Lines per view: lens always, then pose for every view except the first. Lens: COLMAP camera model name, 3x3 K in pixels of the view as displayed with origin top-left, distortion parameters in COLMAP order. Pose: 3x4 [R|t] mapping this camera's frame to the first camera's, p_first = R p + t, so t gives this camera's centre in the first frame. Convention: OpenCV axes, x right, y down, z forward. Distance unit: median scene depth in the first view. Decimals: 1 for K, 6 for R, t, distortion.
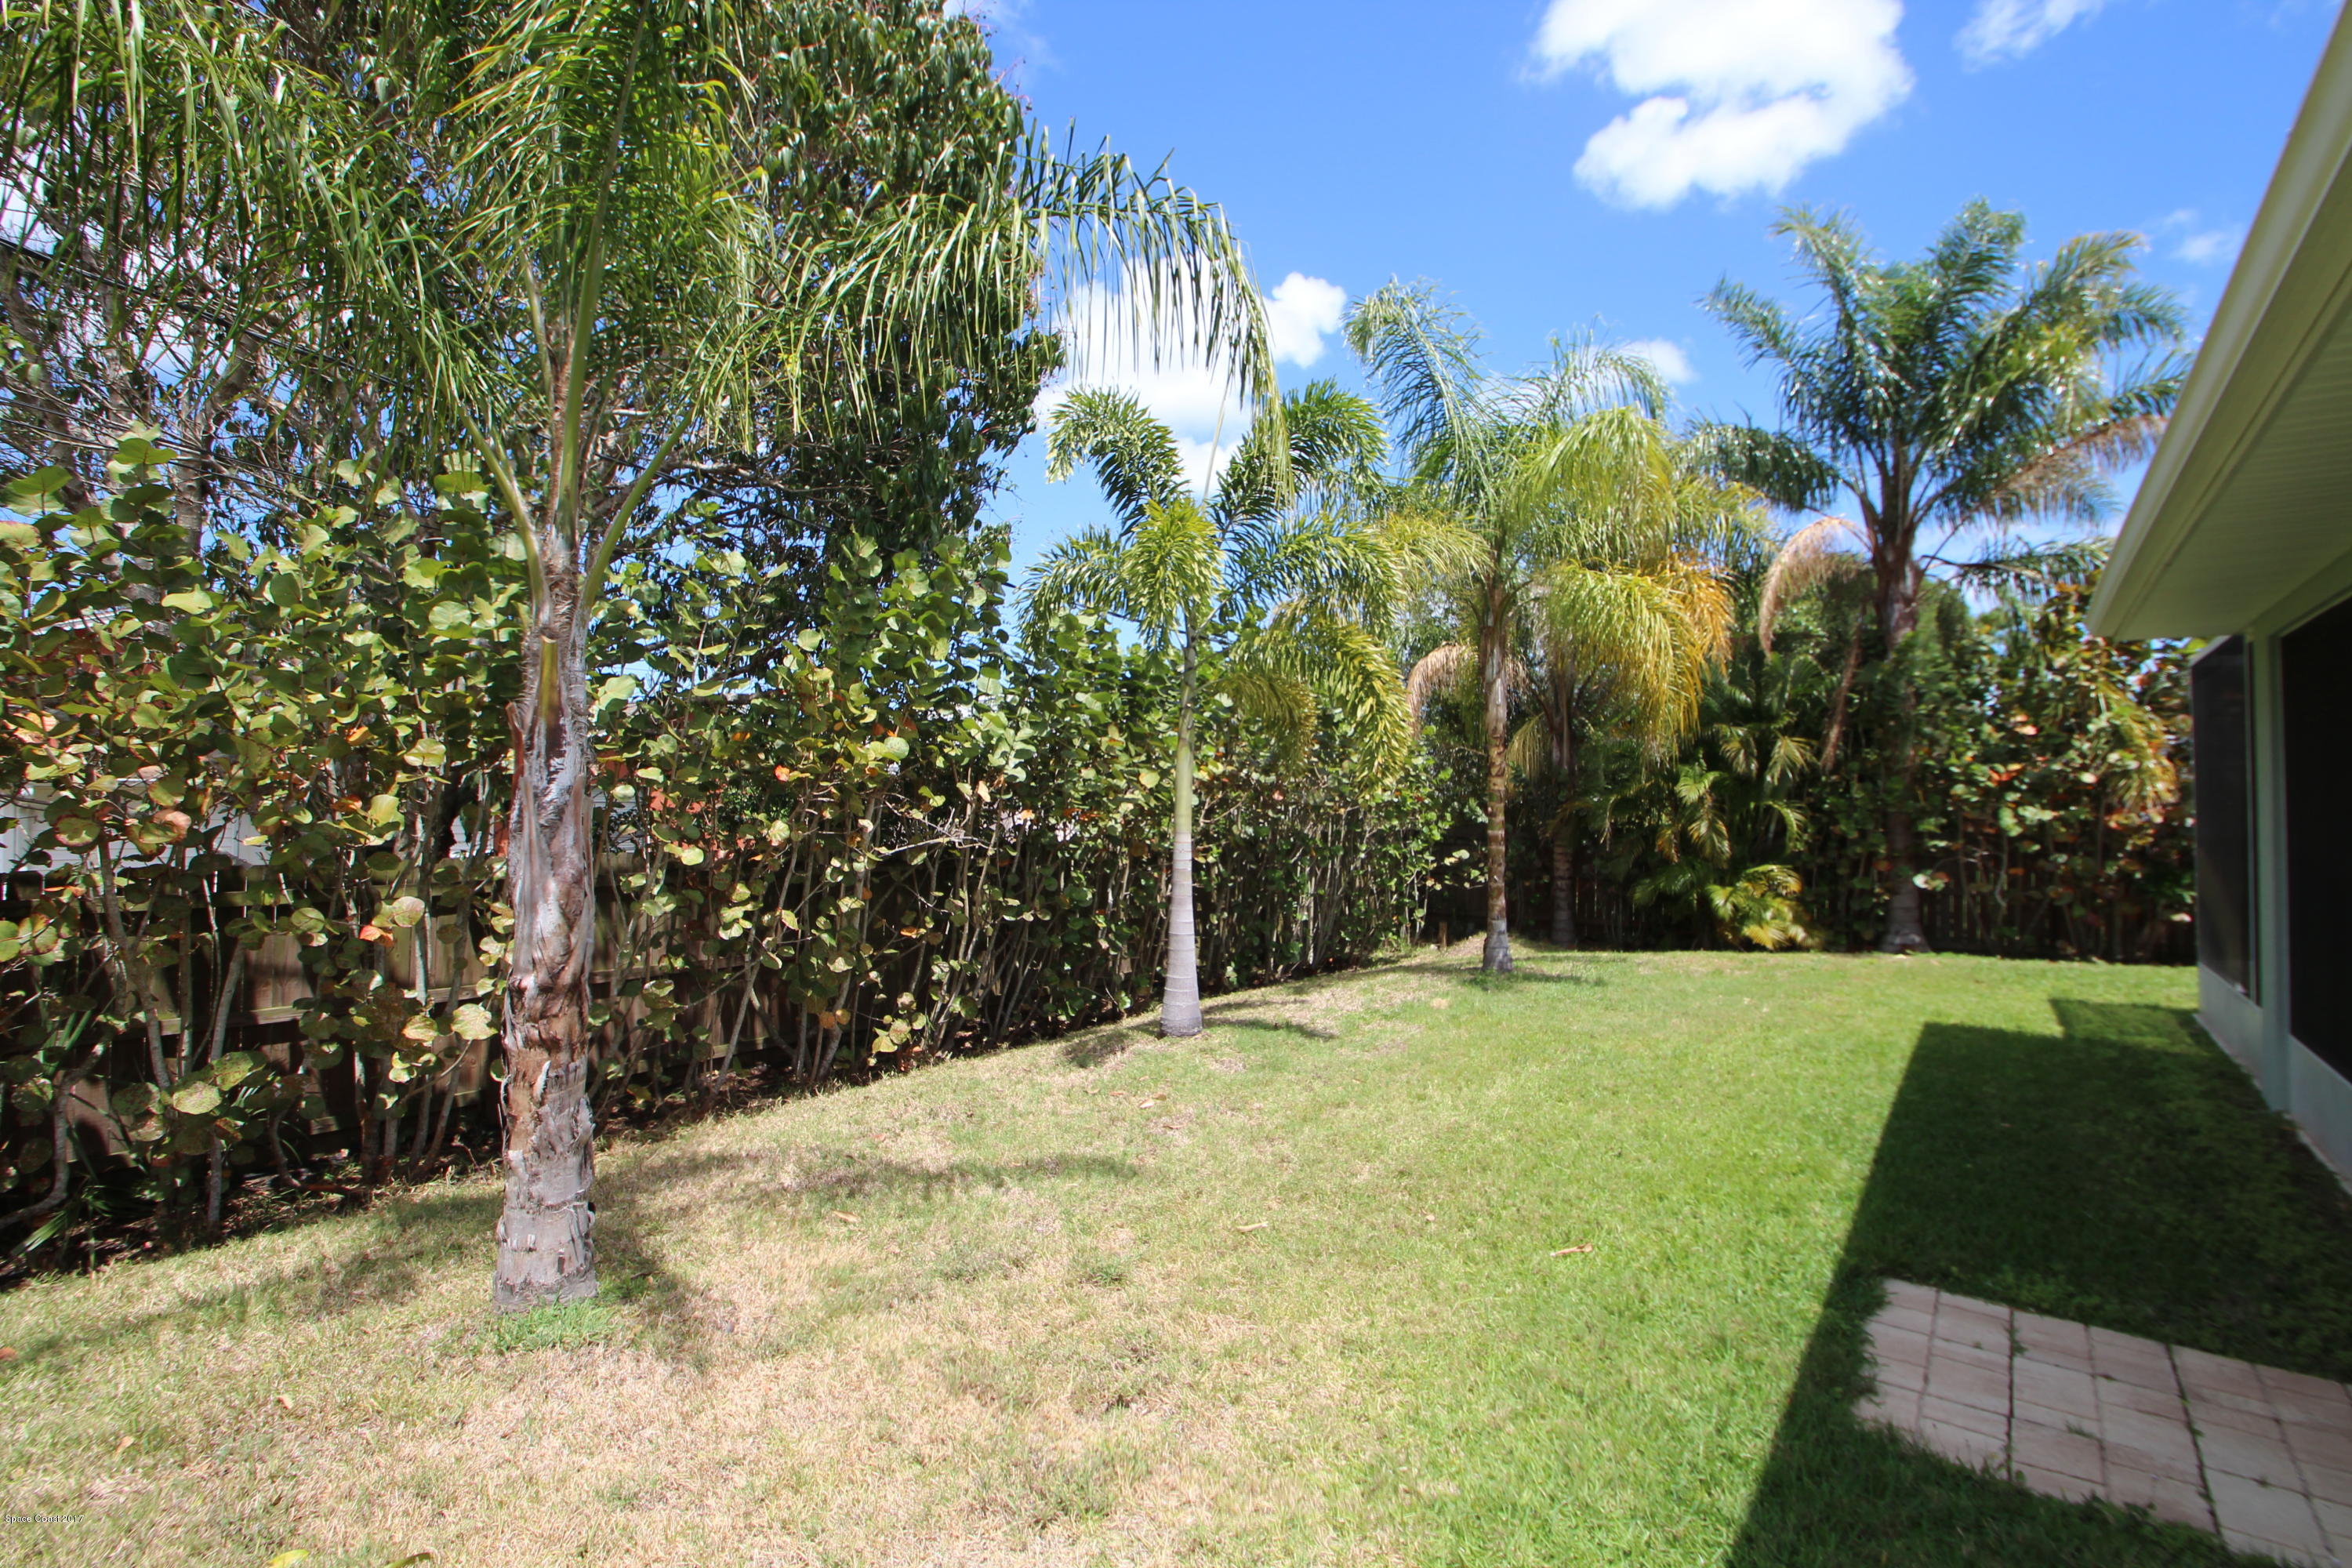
lens RADIAL K [[1101.8, 0, 1200.2], [0, 1101.8, 775.1], [0, 0, 1]] dist [0.006593, -0.011977]
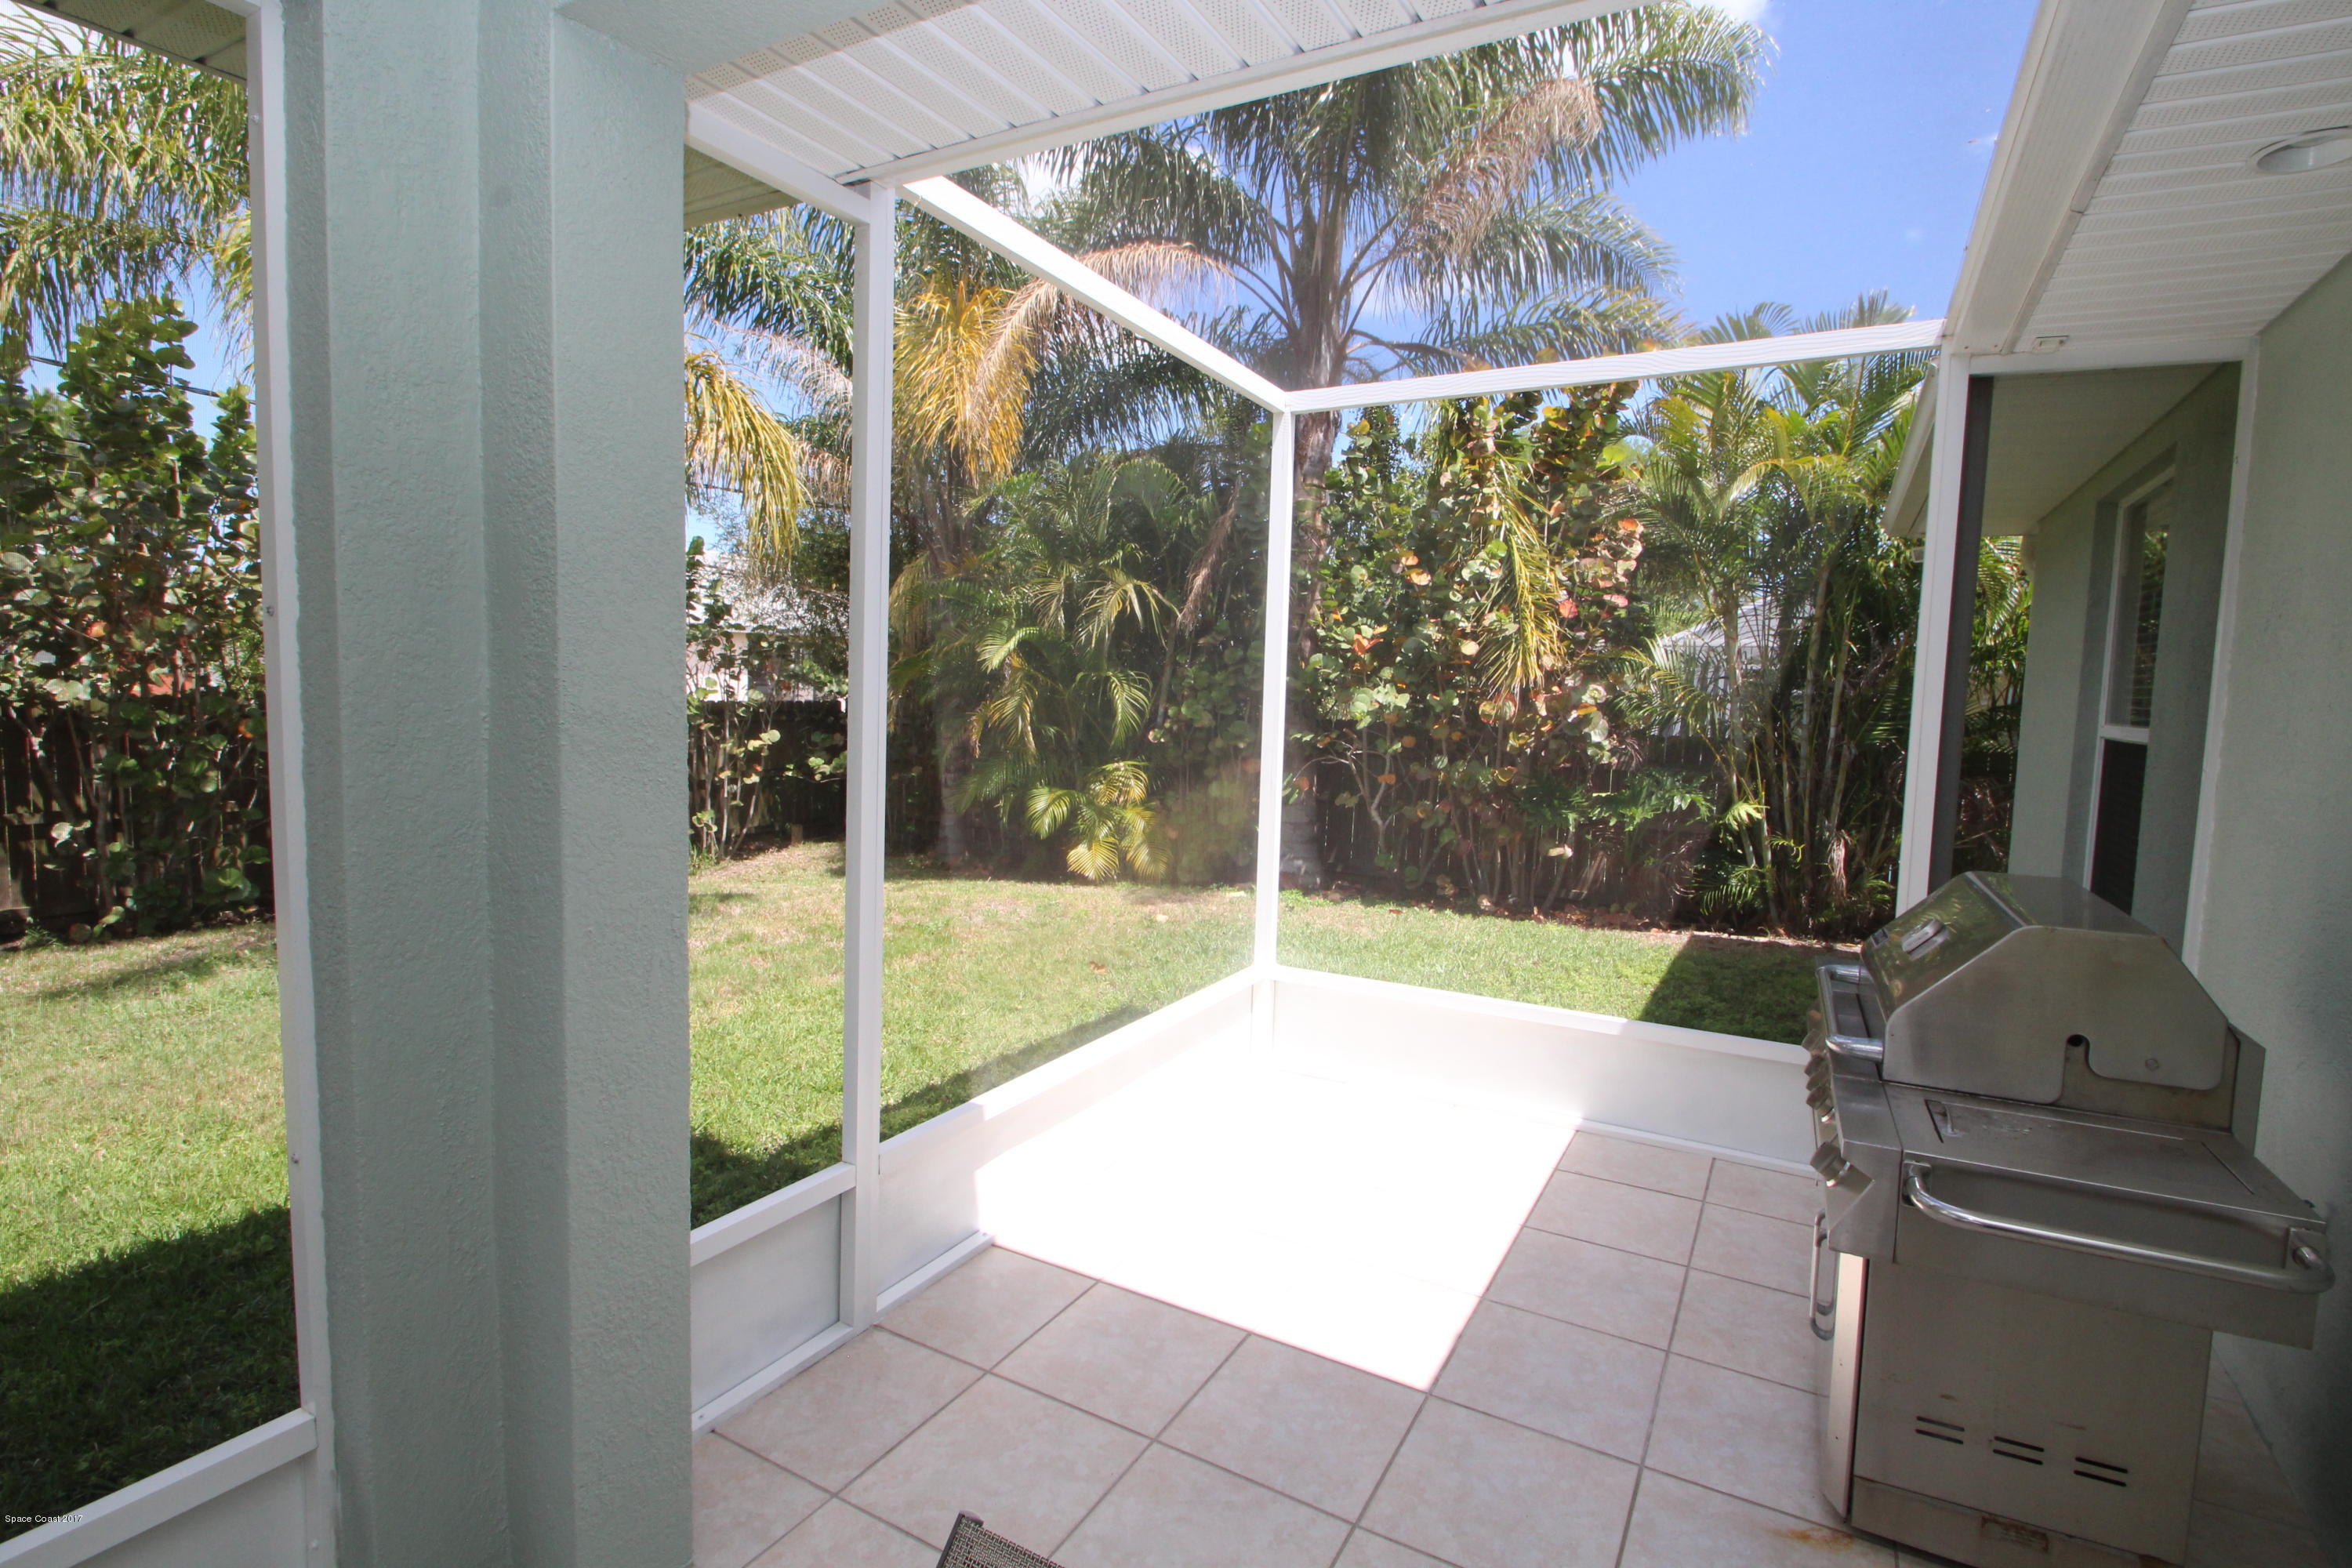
lens RADIAL K [[1101.8, 0, 1196.6], [0, 1101.8, 775.5], [0, 0, 1]] dist [0.006593, -0.011977]
pose [[0.991926, 0.018873, 0.125407, 0.497995], [-0.032755, 0.993439, 0.109575, 0.010753], [-0.122516, -0.112798, 0.986036, 0.296426]]
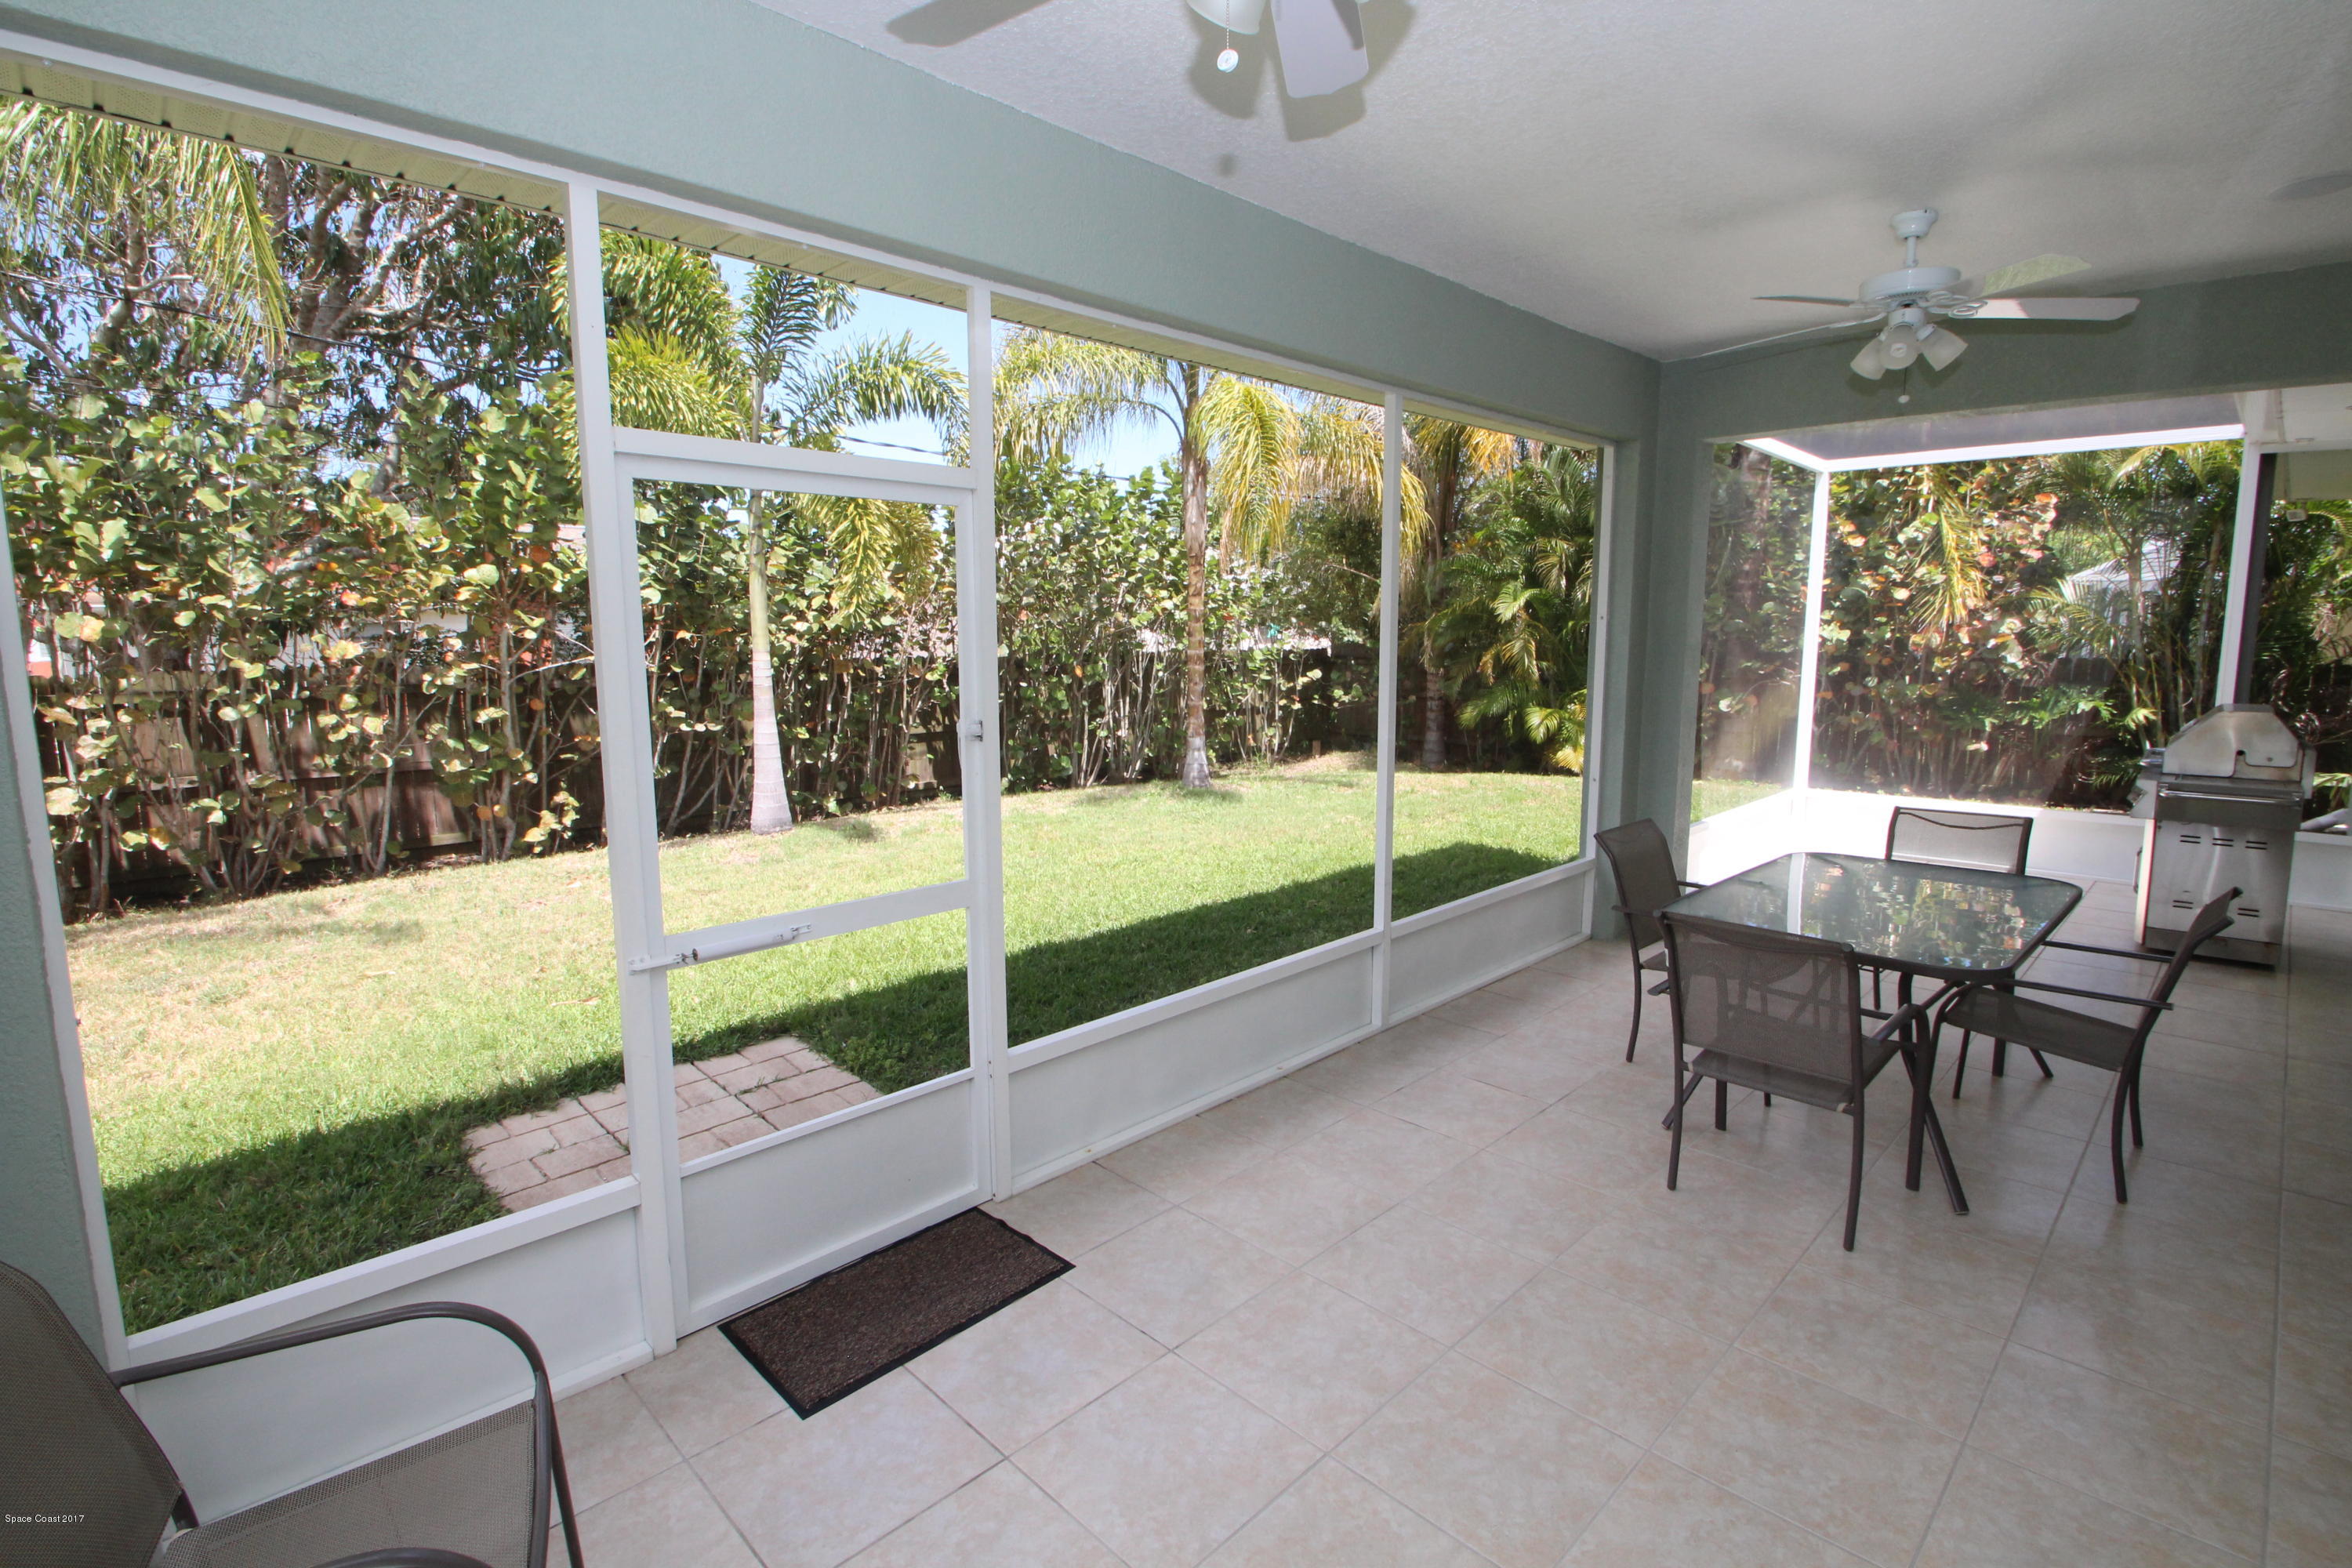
lens RADIAL K [[1101.8, 0, 1193.0], [0, 1101.8, 774.9], [0, 0, 1]] dist [0.006593, -0.011977]
pose [[0.989318, 0.018362, -0.144611, 0.323981], [0.005300, 0.986848, 0.161564, -0.000044], [0.145676, -0.160604, 0.976209, -0.006350]]
